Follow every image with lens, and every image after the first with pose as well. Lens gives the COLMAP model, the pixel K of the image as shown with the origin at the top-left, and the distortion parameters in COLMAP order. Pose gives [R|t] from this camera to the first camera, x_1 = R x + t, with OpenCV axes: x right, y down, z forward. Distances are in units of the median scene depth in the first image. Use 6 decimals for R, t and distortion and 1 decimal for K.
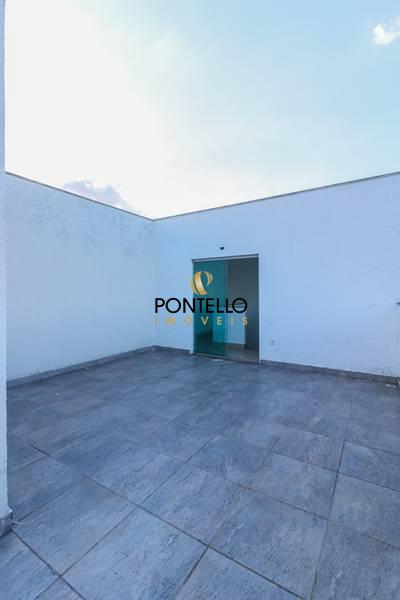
lens RADIAL K [[277.1, 0, 197.5], [0, 277.1, 302.1], [0, 0, 1]] dist [-0.014664, -0.000894]
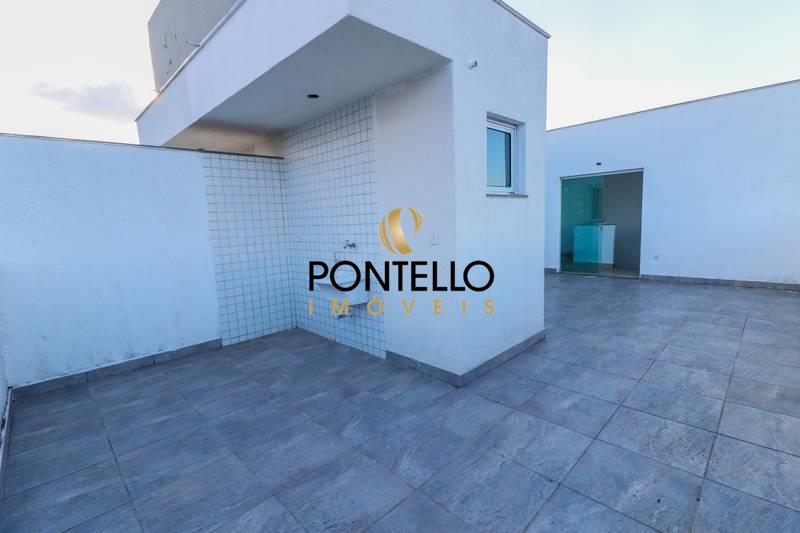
lens RADIAL K [[369.5, 0, 410.7], [0, 369.5, 252.2], [0, 0, 1]] dist [-0.014664, -0.000894]
pose [[0.977153, -0.011916, -0.212203, -0.433111], [0.024088, 0.998203, 0.054868, 0.048963], [0.211168, -0.058726, 0.975684, -0.663018]]
